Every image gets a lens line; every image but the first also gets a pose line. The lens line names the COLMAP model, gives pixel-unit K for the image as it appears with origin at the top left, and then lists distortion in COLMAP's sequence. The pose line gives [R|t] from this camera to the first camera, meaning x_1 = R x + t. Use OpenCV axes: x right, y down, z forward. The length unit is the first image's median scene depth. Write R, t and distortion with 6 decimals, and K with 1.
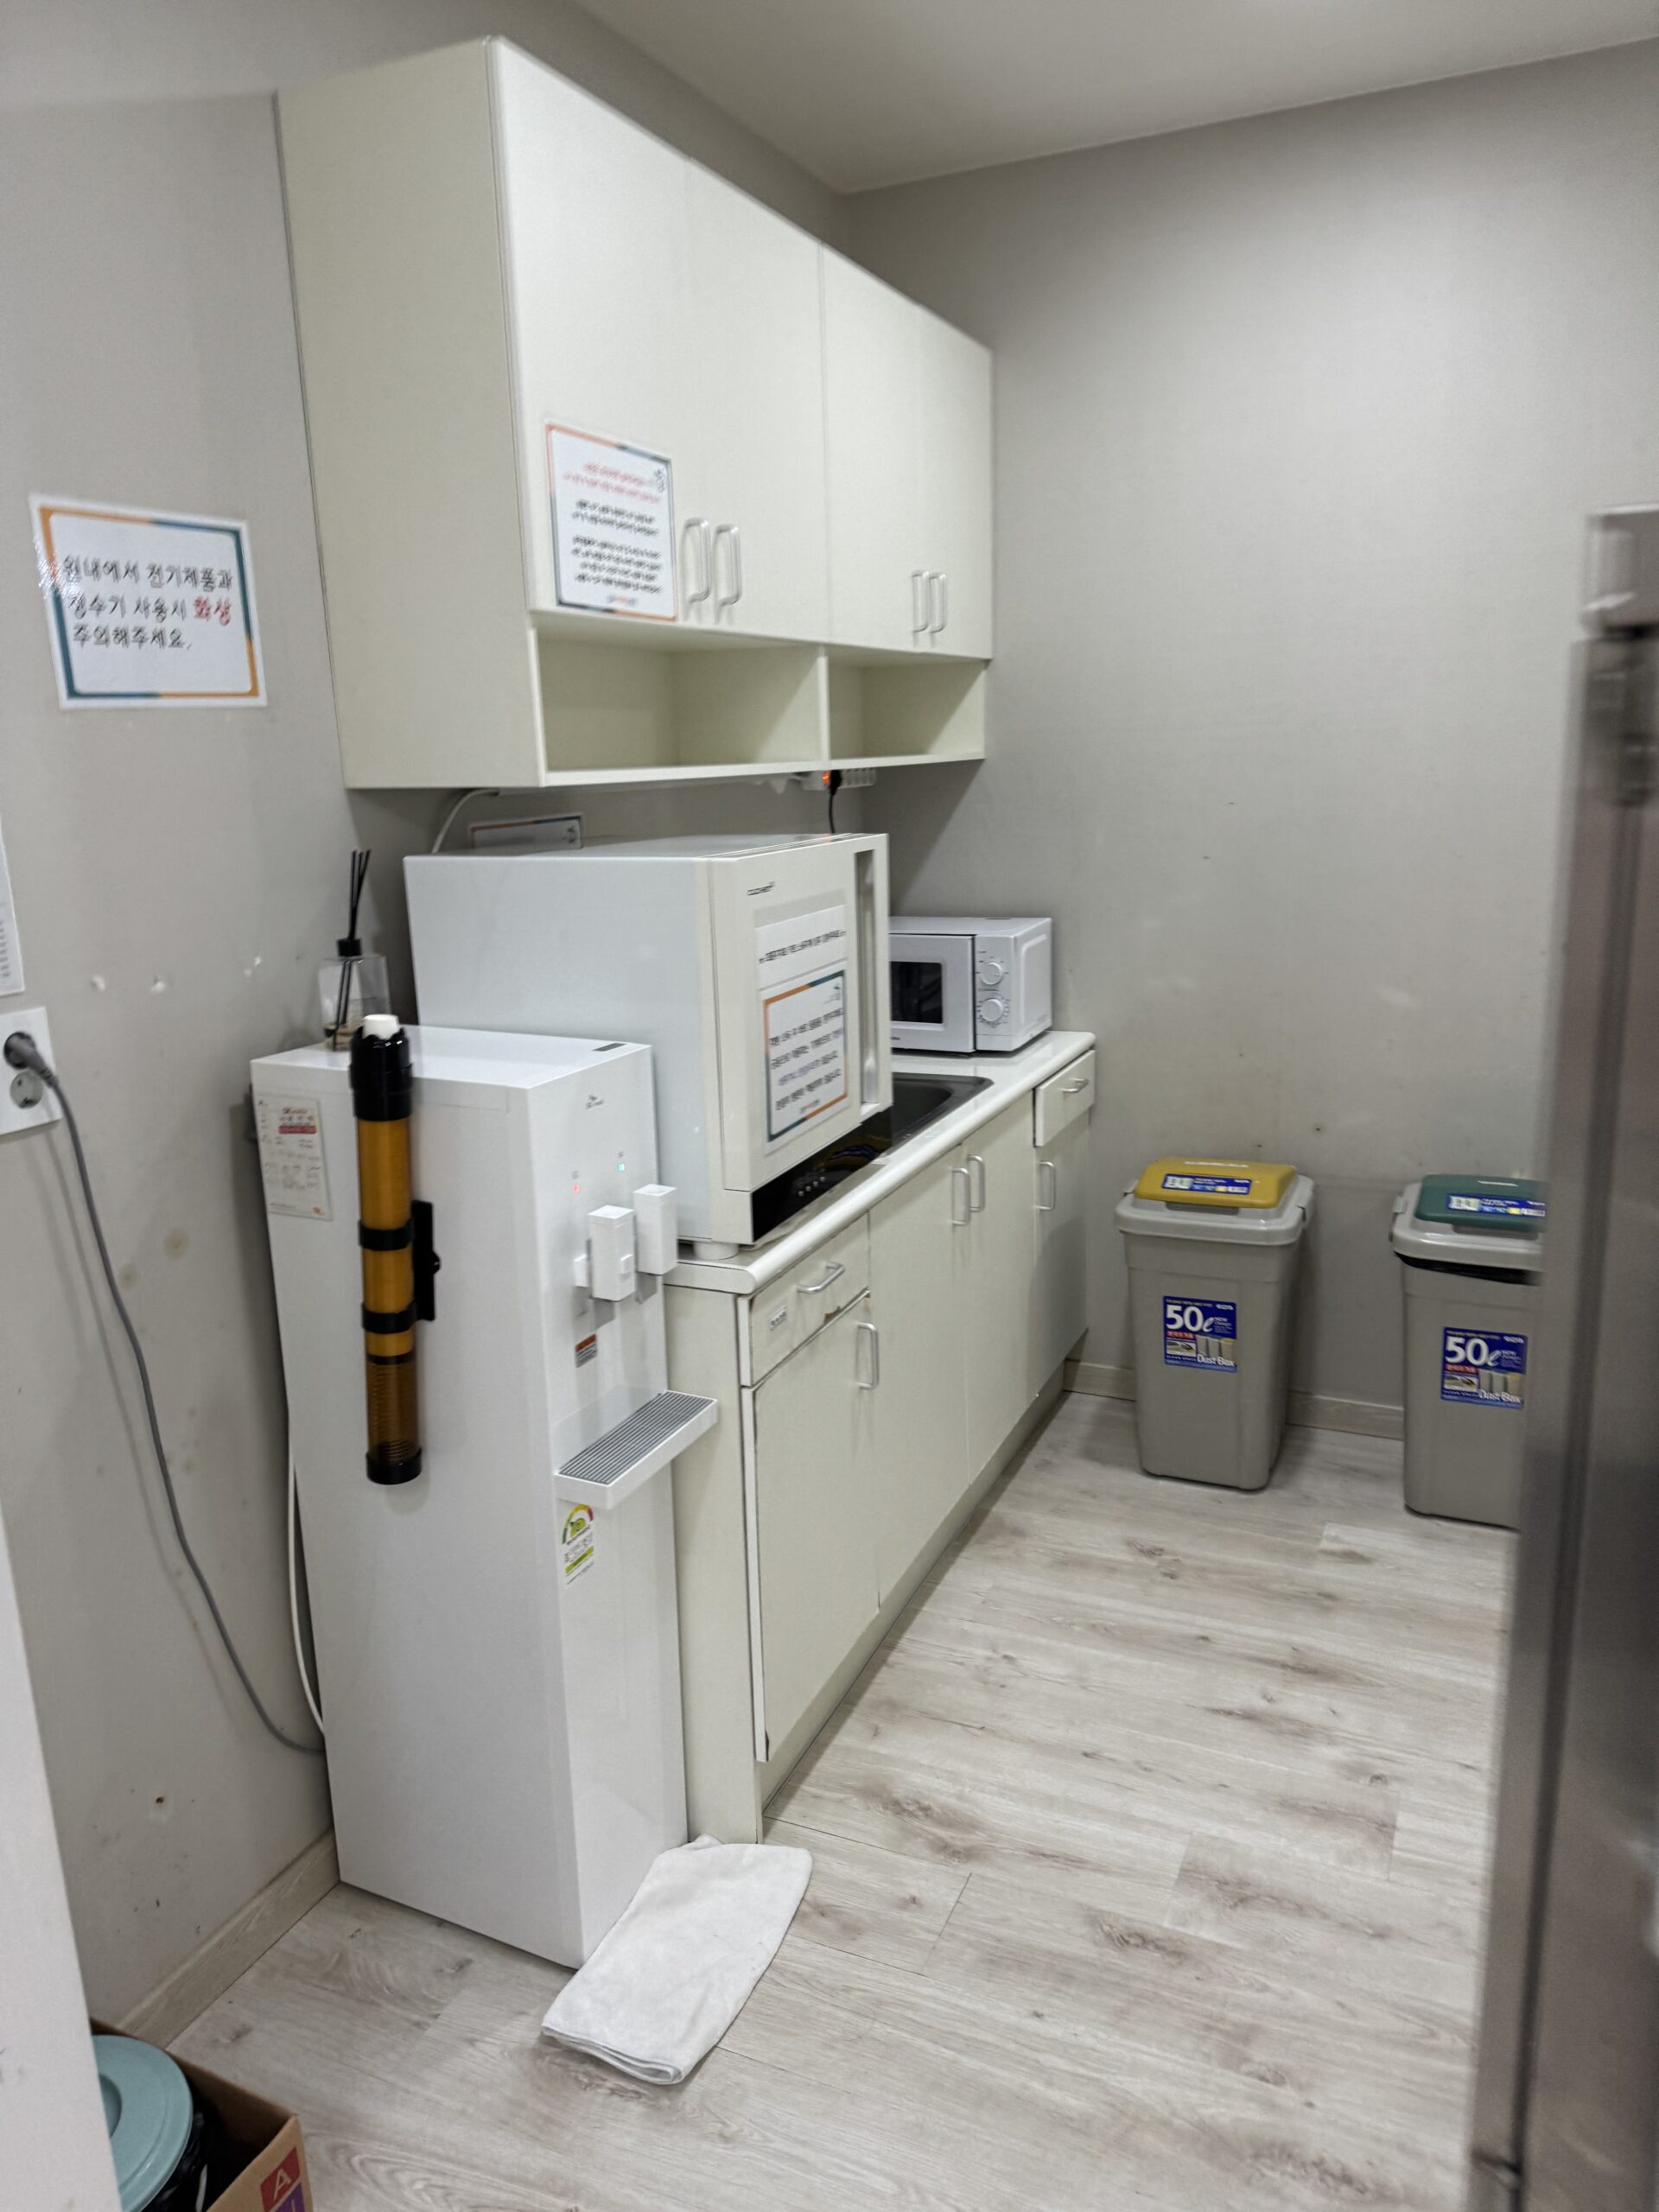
lens RADIAL K [[1556.9, 0, 844.8], [0, 1556.9, 1121.0], [0, 0, 1]] dist [0.001281, -0.003106]
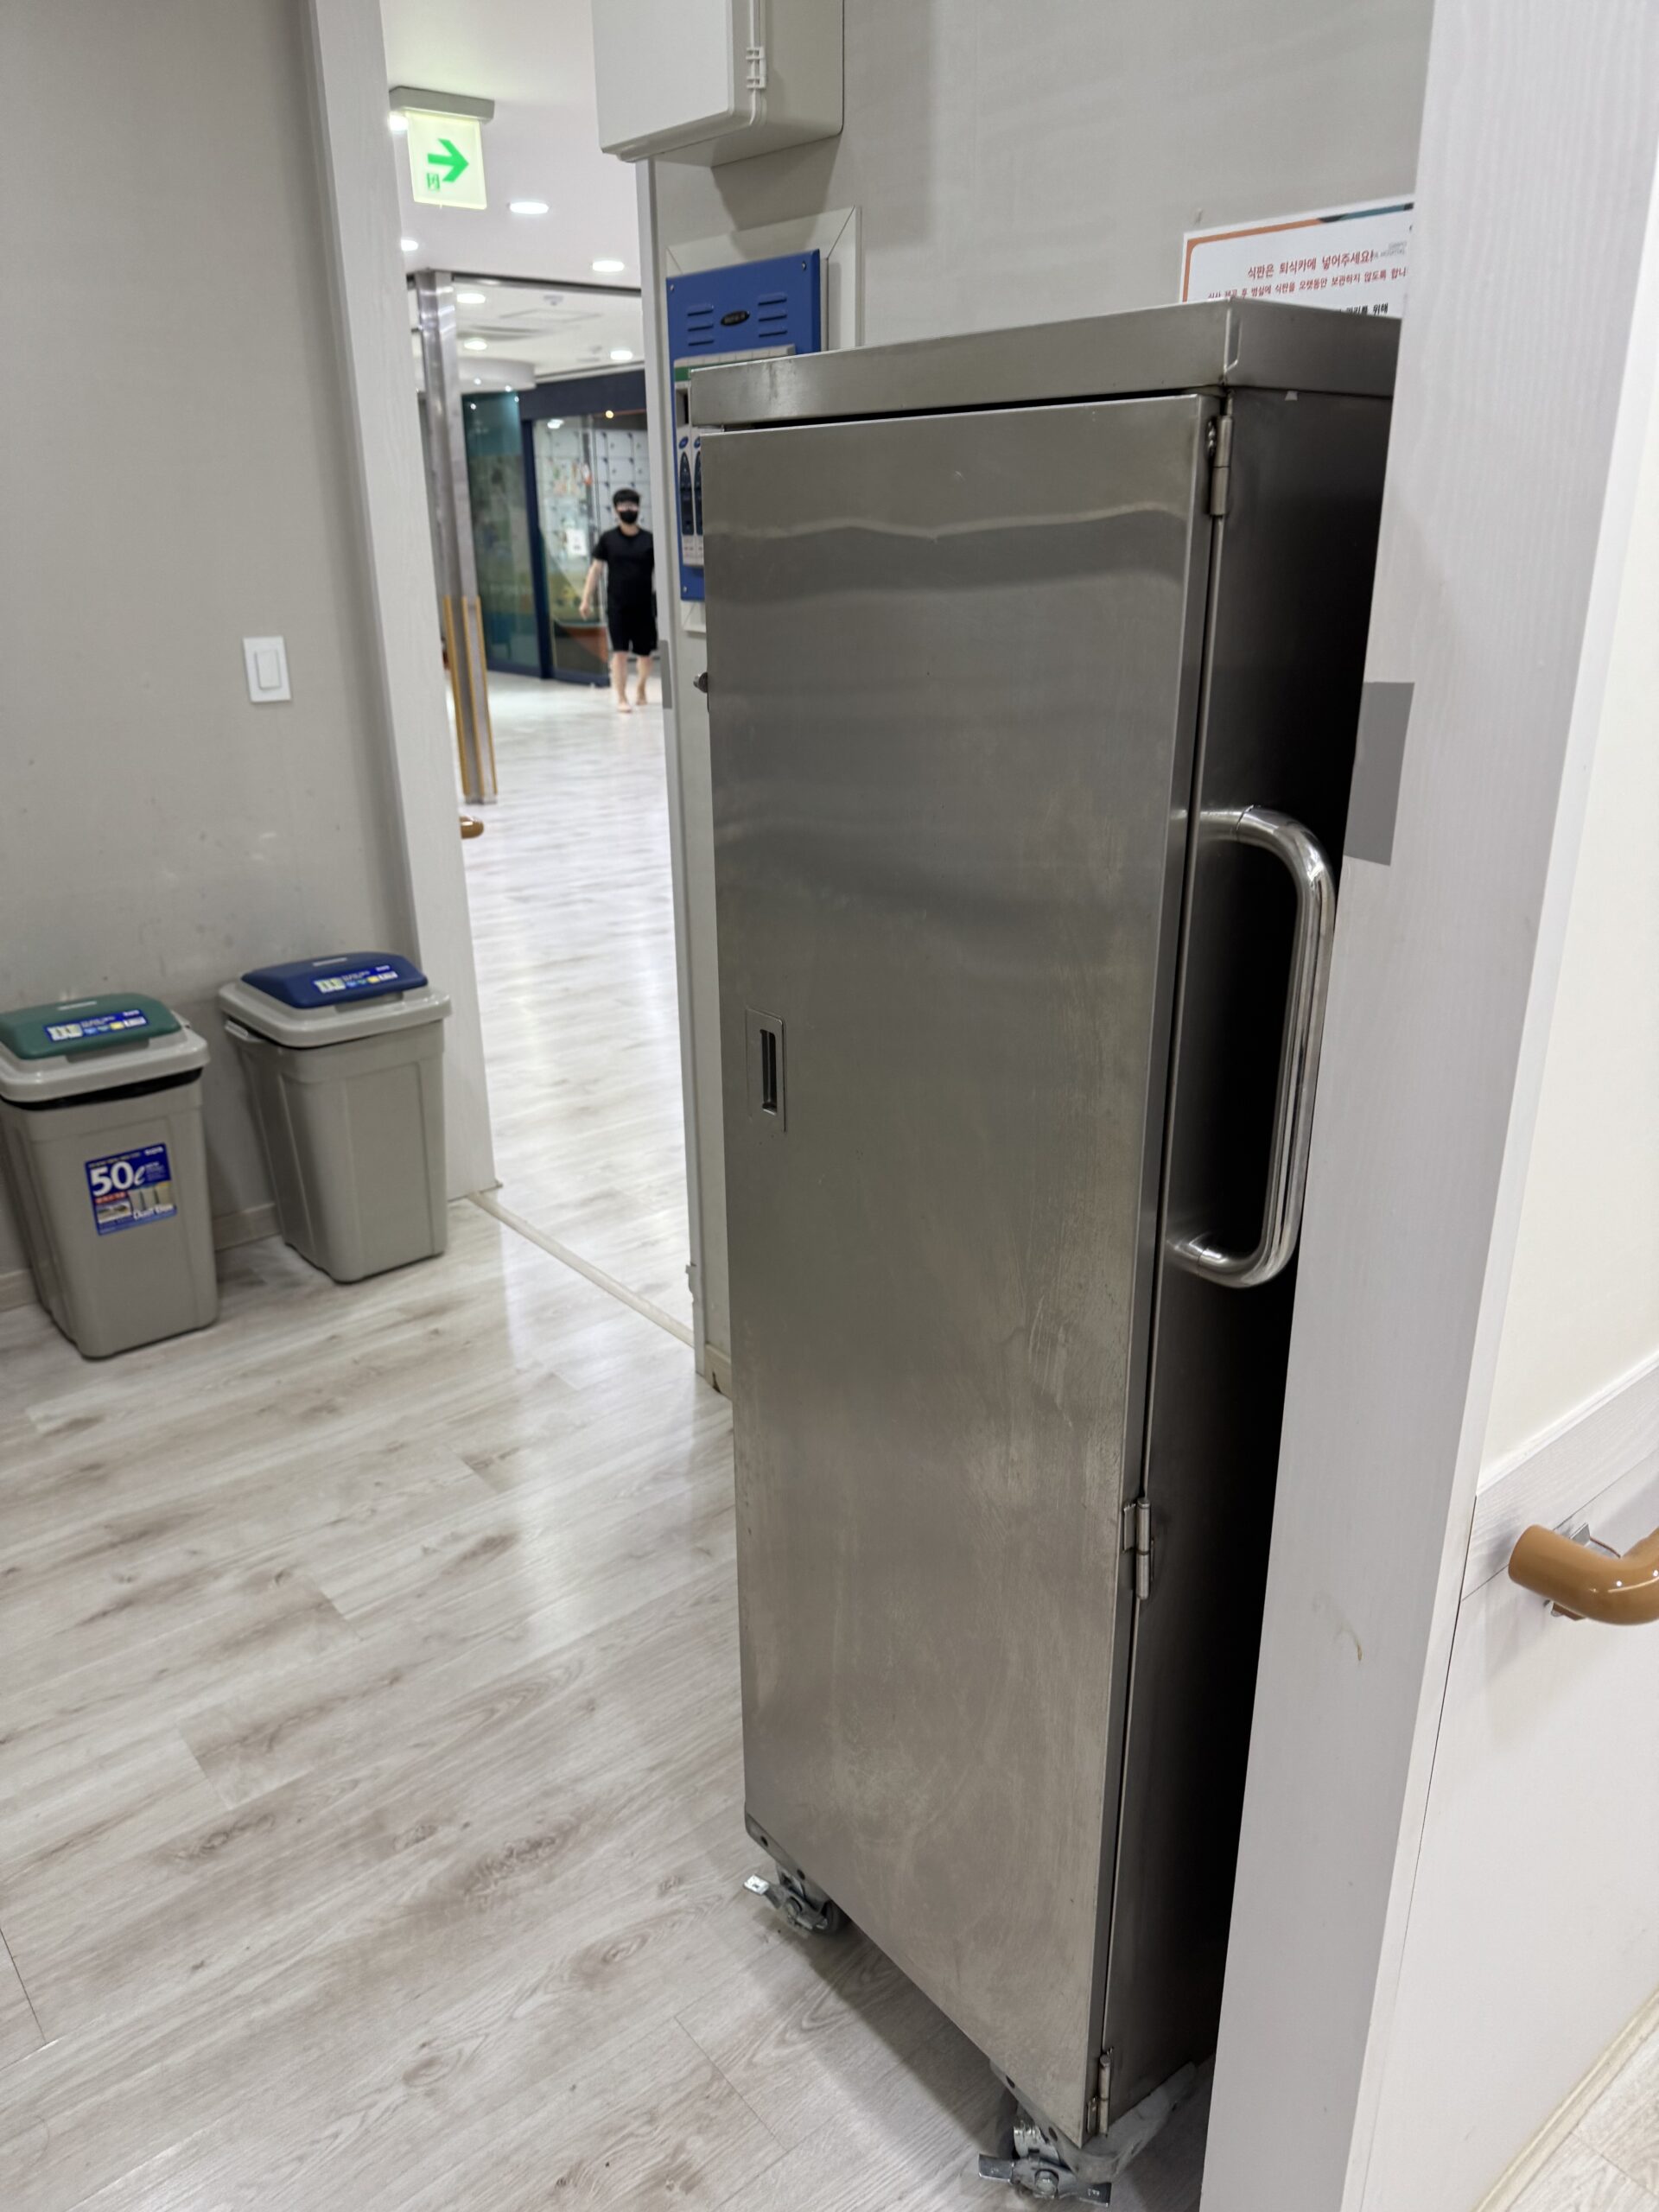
lens RADIAL K [[1556.9, 0, 849.2], [0, 1556.9, 1102.3], [0, 0, 1]] dist [0.001281, -0.003106]
pose [[0.448206, -0.287287, 0.846509, -0.288142], [0.206444, 0.954619, 0.214670, -0.016020], [-0.869765, 0.078540, 0.487175, 0.172836]]
